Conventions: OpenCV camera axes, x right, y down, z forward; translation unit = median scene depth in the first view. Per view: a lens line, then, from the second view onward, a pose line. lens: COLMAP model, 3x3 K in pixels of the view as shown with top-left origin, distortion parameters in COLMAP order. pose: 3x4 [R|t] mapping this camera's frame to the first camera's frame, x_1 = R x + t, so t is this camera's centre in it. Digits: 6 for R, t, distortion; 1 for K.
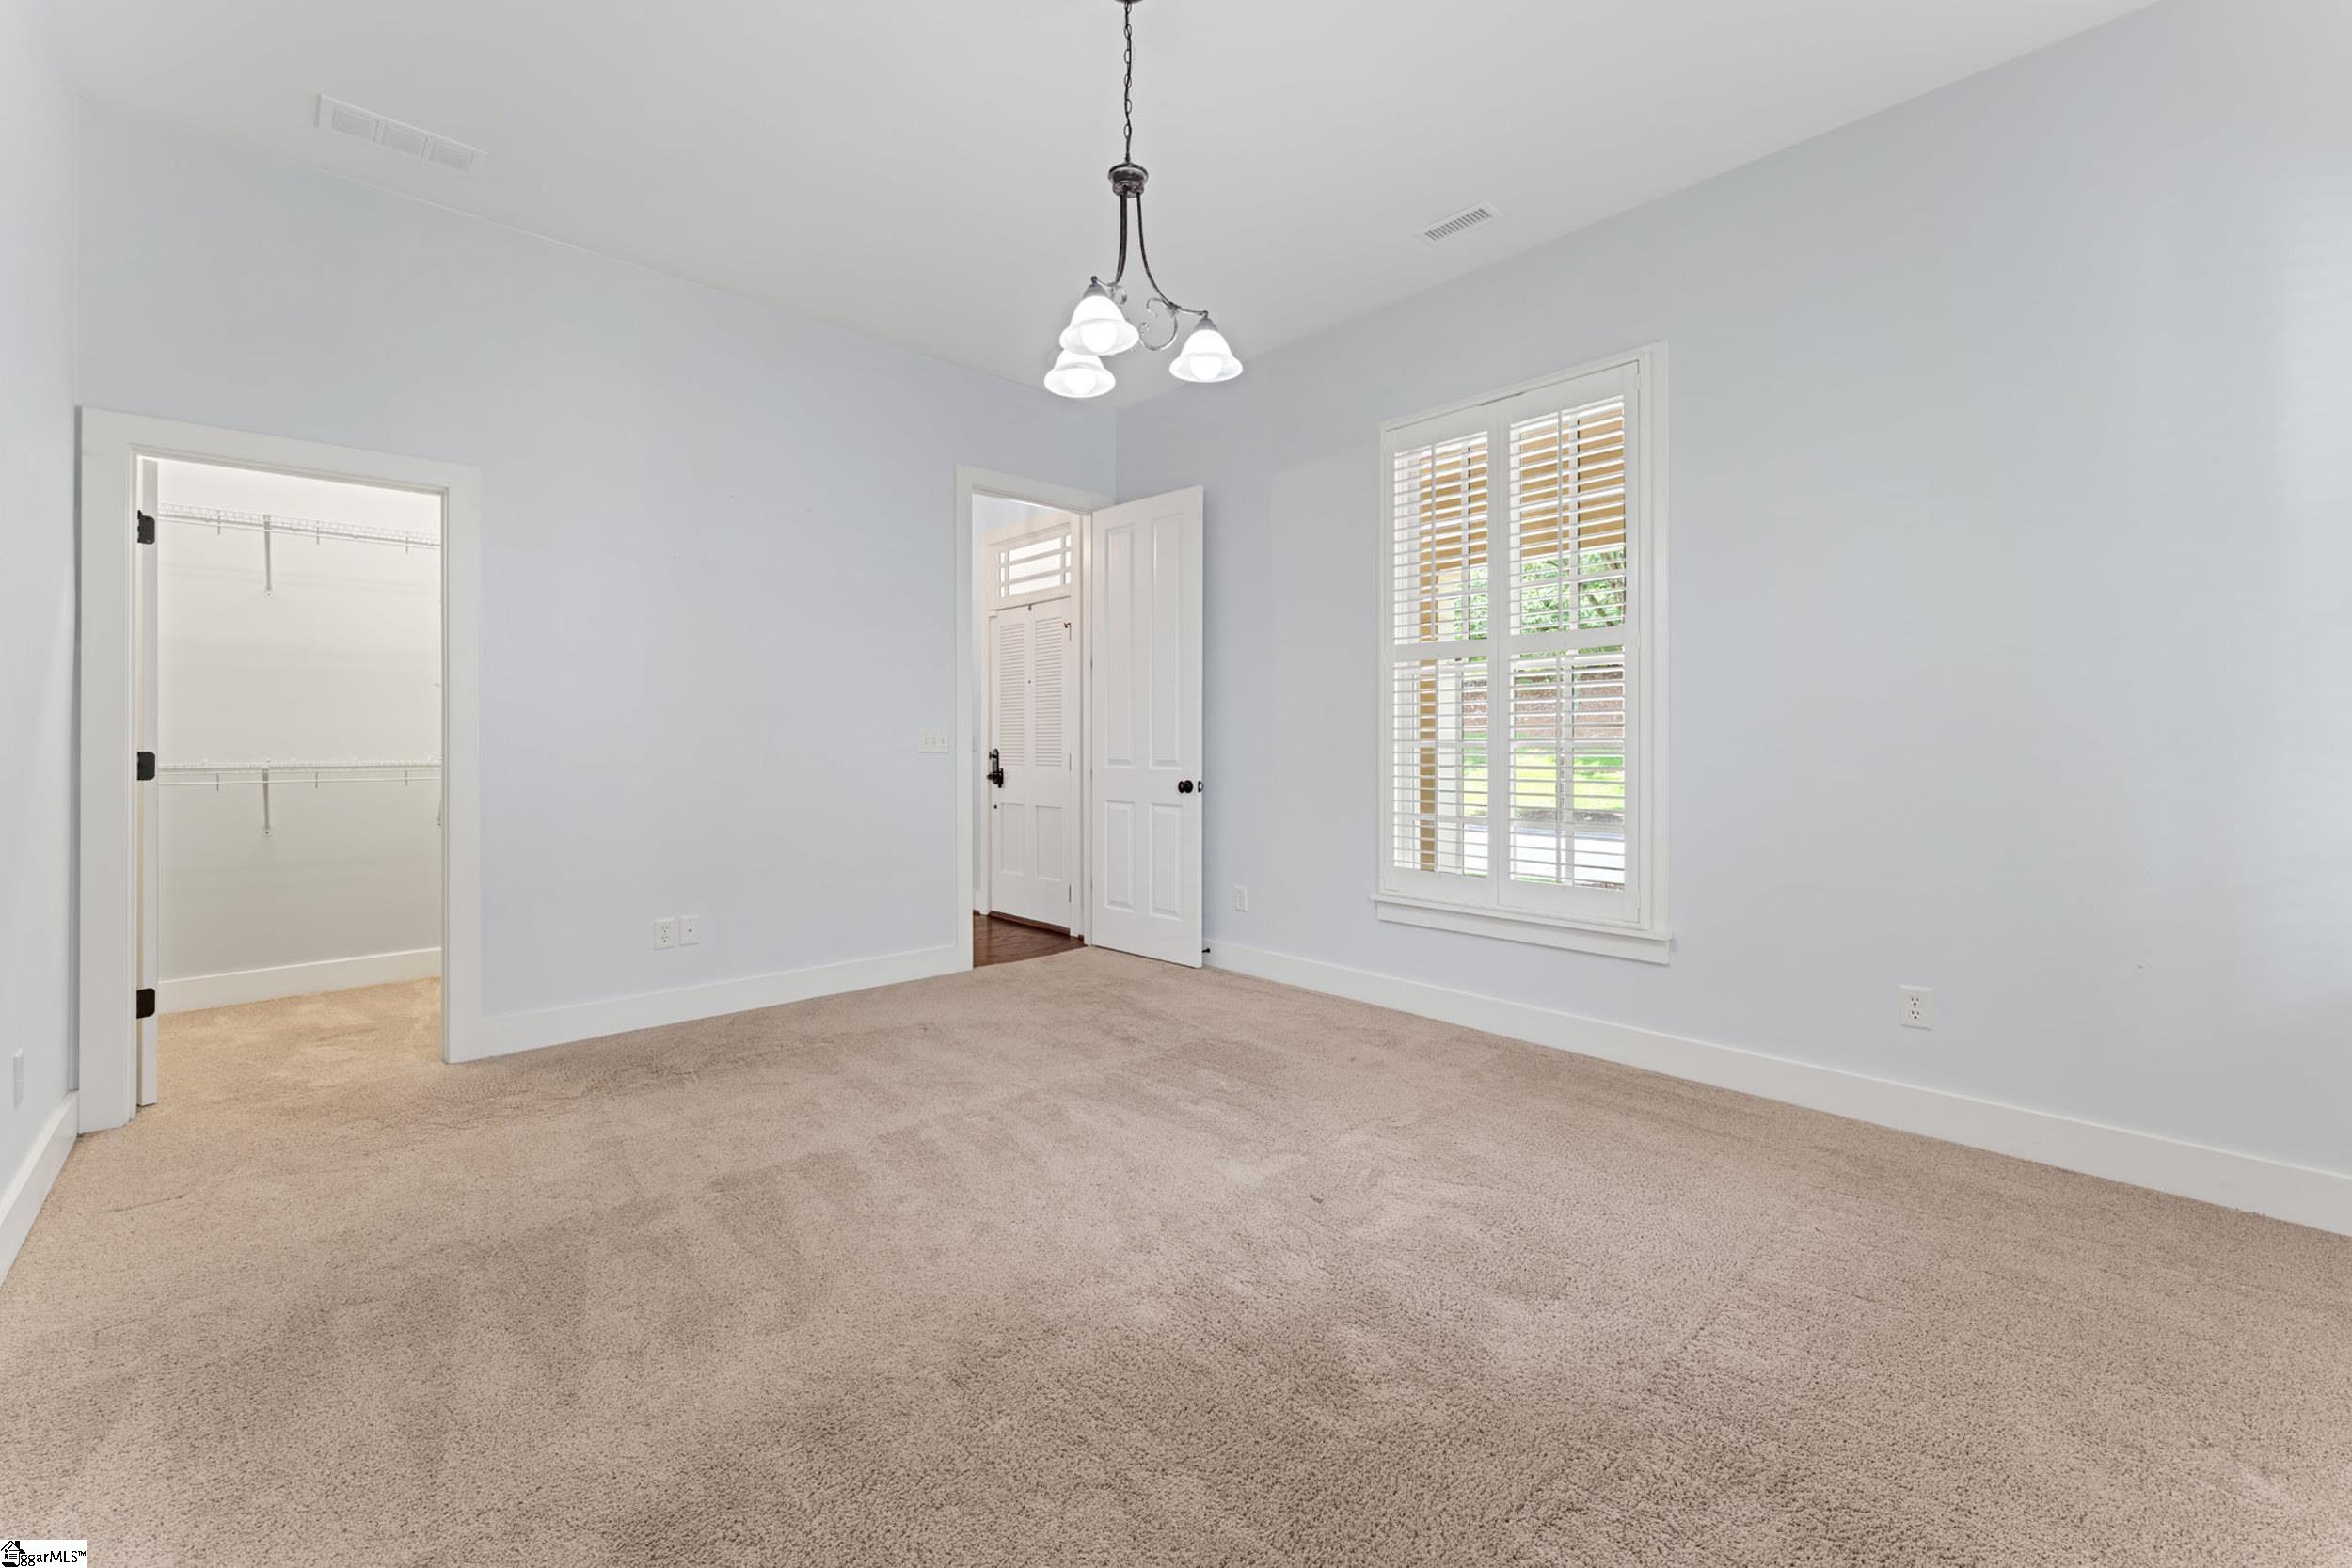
lens RADIAL K [[967.4, 0, 1177.6], [0, 967.4, 734.2], [0, 0, 1]] dist [-0.000210, 0.000003]
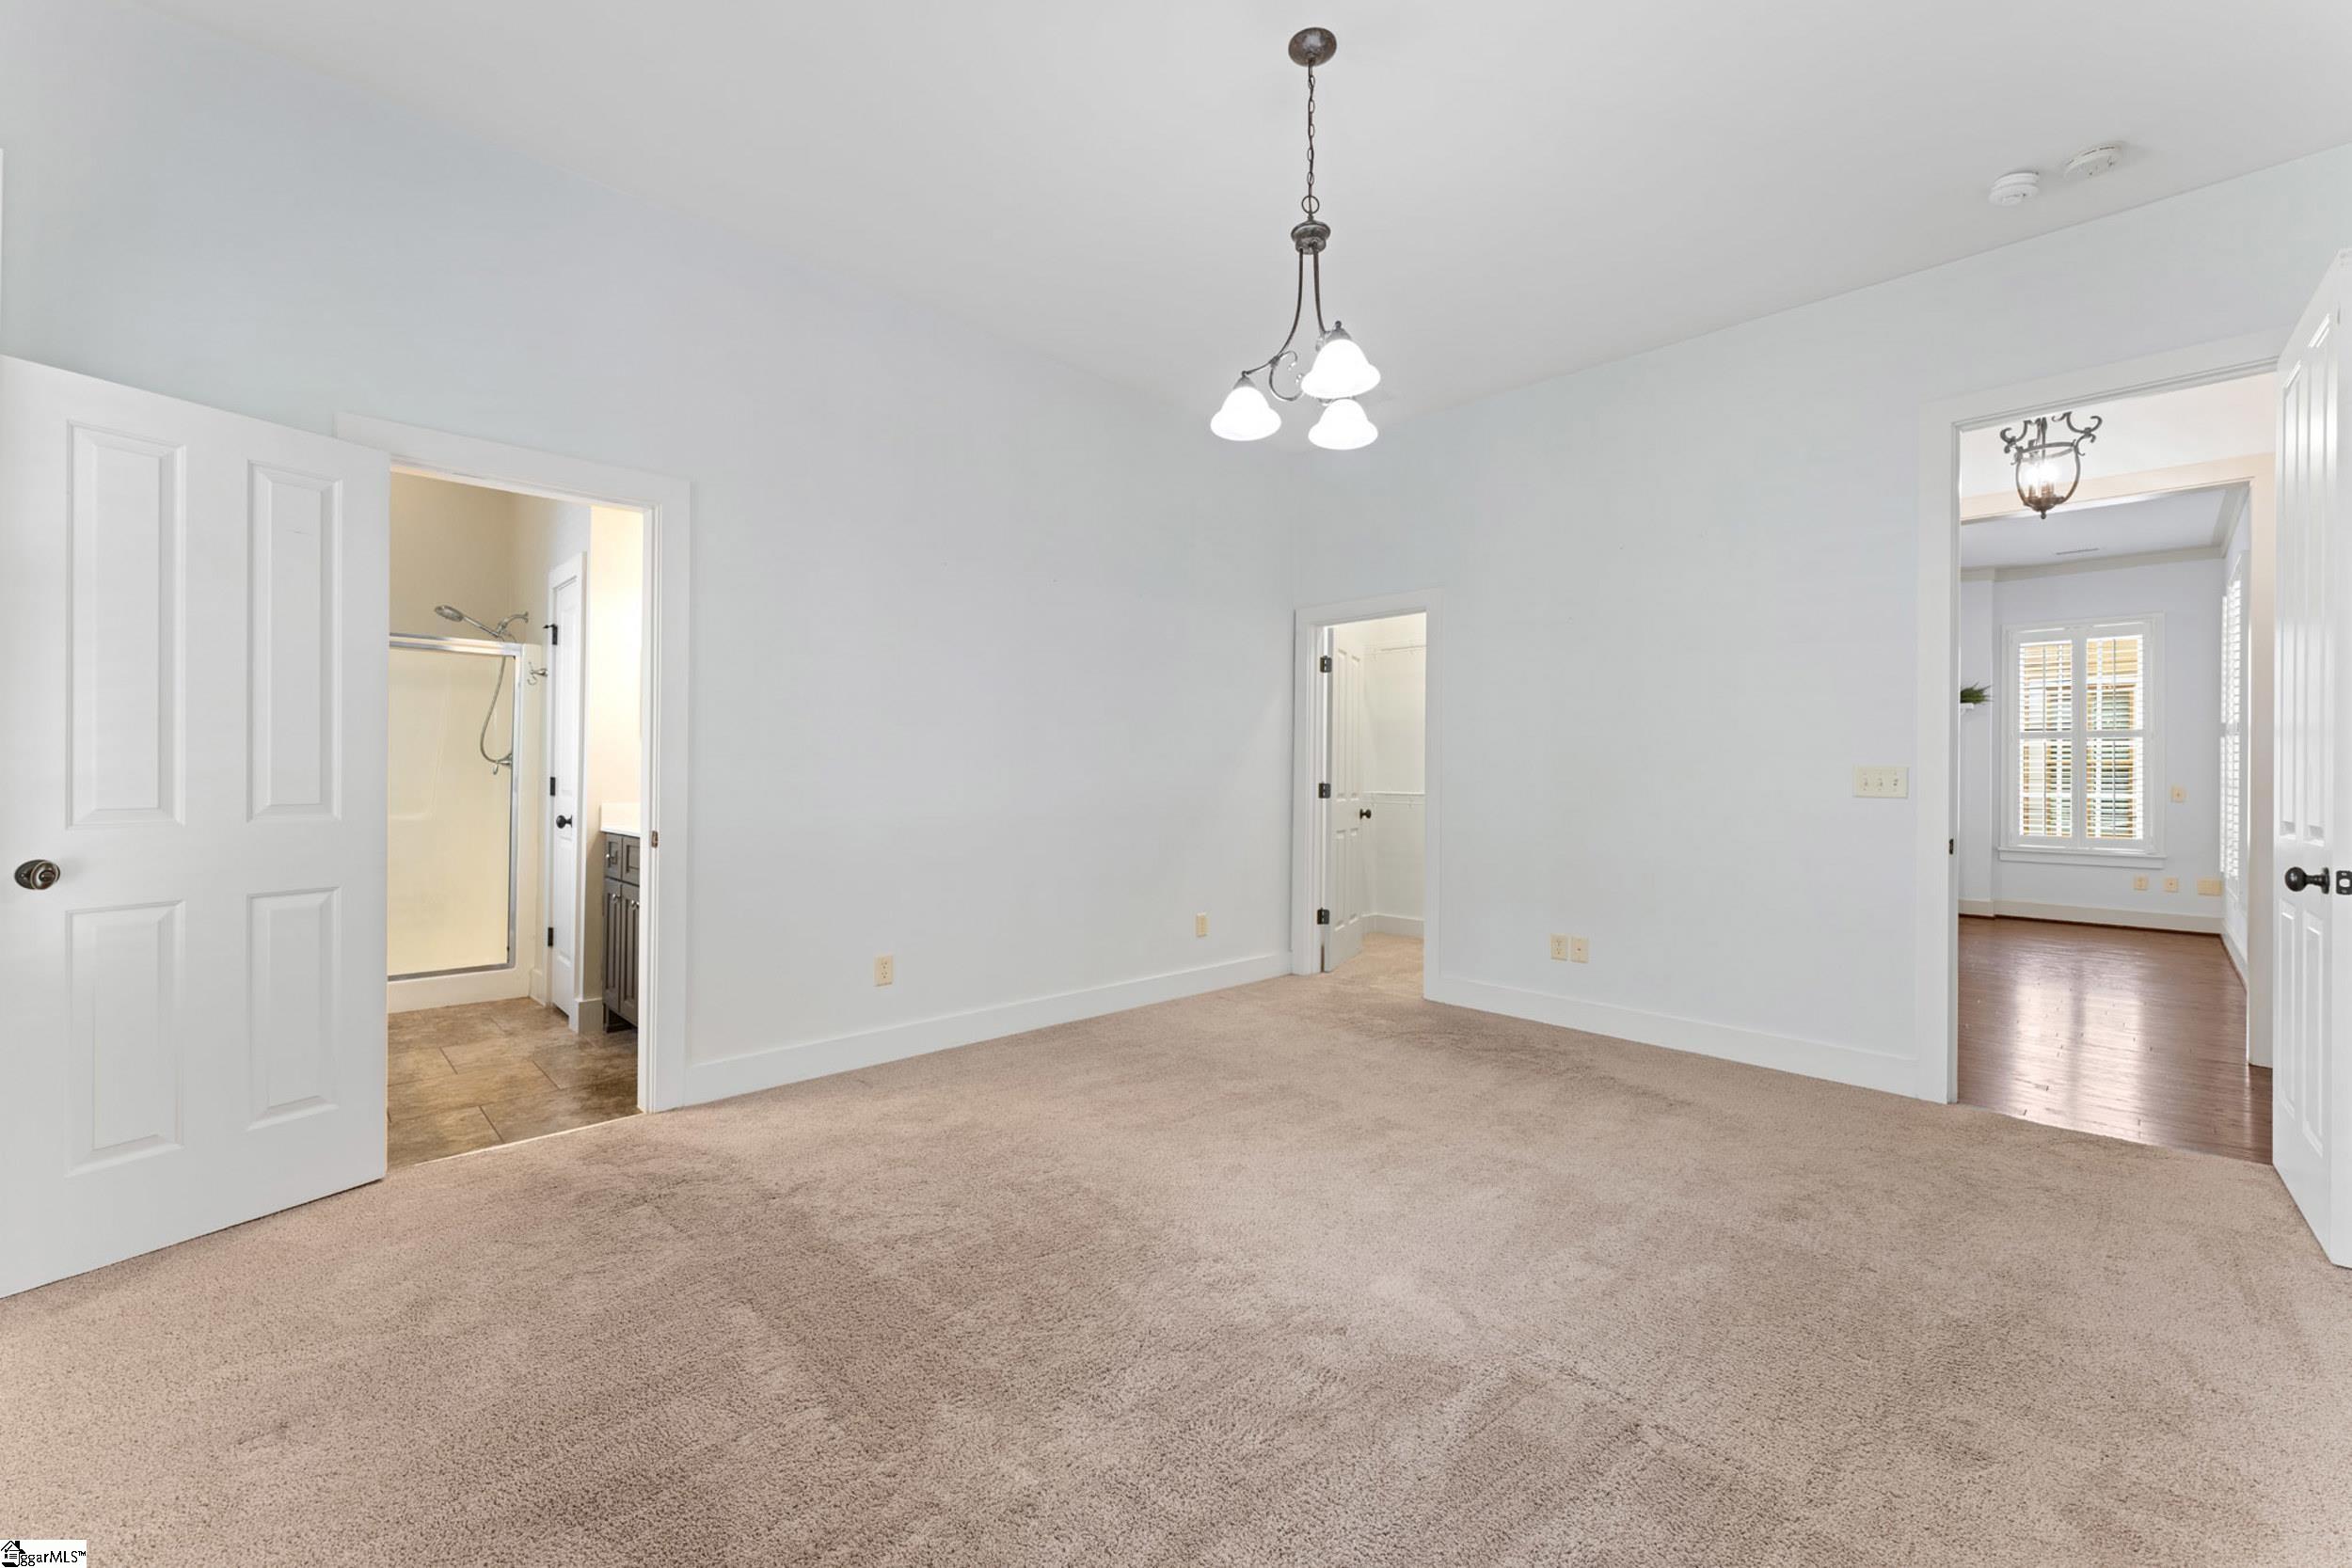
lens RADIAL K [[944.1, 0, 1171.8], [0, 944.1, 776.3], [0, 0, 1]] dist [-0.000089, -0.000085]
pose [[0.015793, 0.003493, -0.999869, 0.761616], [-0.000450, 0.999994, 0.003487, -0.001527], [0.999875, 0.000394, 0.015795, 0.668605]]
